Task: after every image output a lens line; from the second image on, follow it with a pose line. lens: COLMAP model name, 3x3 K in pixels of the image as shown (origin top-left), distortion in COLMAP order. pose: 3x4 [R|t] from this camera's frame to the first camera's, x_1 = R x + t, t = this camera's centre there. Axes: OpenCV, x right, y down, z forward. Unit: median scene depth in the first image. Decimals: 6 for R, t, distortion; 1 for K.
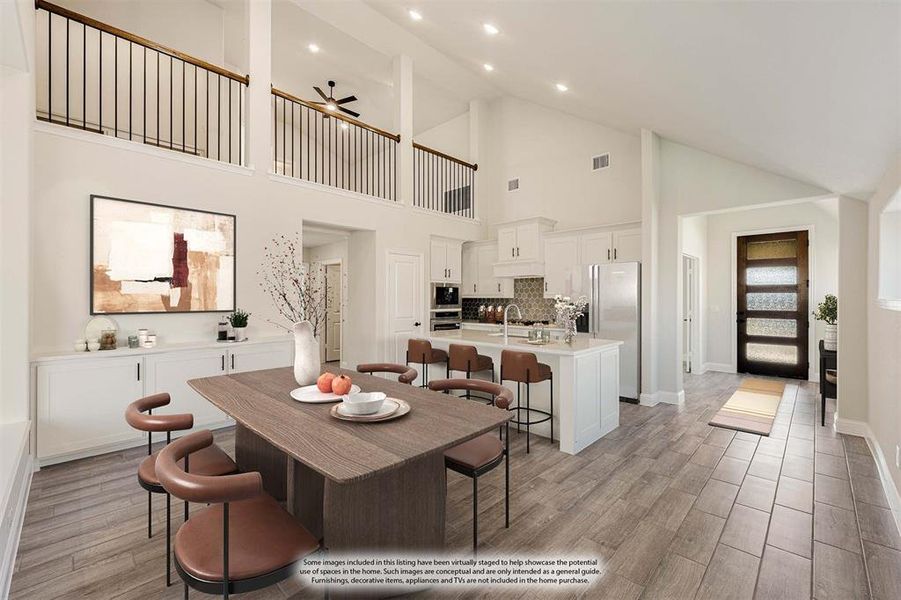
lens RADIAL K [[371.3, 0, 444.7], [0, 371.3, 295.8], [0, 0, 1]] dist [0.000541, 0.000309]
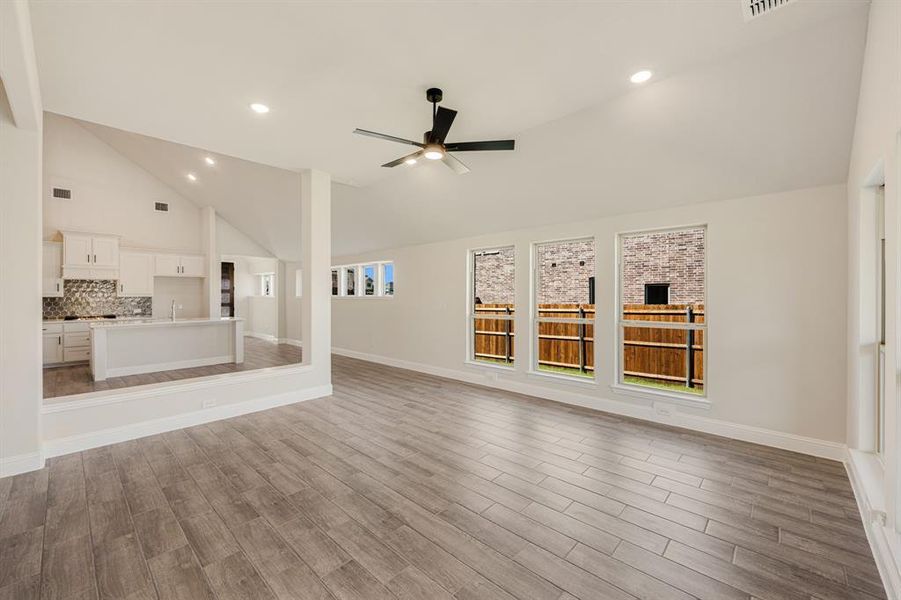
lens RADIAL K [[358.9, 0, 446.0], [0, 358.9, 294.9], [0, 0, 1]] dist [0.000468, 0.000247]
pose [[-0.027974, -0.000447, 0.999609, -0.970240], [-0.000614, 1.000000, 0.000430, -0.001219], [-0.999608, -0.000601, -0.027974, -0.107694]]
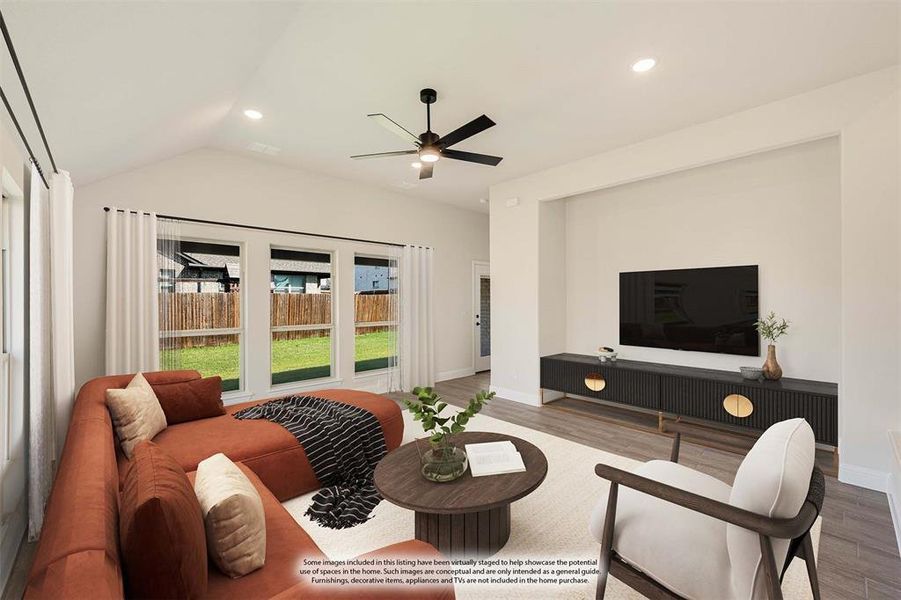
lens RADIAL K [[369.6, 0, 450.5], [0, 369.6, 300.0], [0, 0, 1]] dist [0.000257, 0.000056]
pose [[-0.033199, 0.000108, -0.999449, -0.075562], [0.006282, 0.999980, -0.000100, -0.003198], [0.999429, -0.006282, -0.033199, -0.065465]]
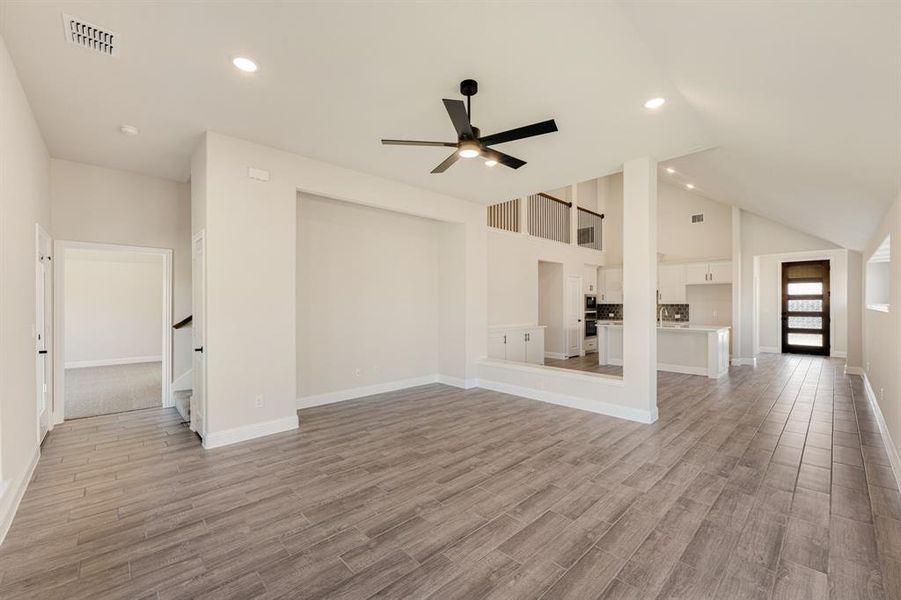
lens RADIAL K [[363.9, 0, 455.7], [0, 363.9, 303.7], [0, 0, 1]] dist [-0.003470, -0.000343]
pose [[0.999754, -0.003691, -0.021876, -0.527267], [0.003759, 0.999988, 0.003034, -0.002453], [0.021864, -0.003115, 0.999756, -0.524611]]
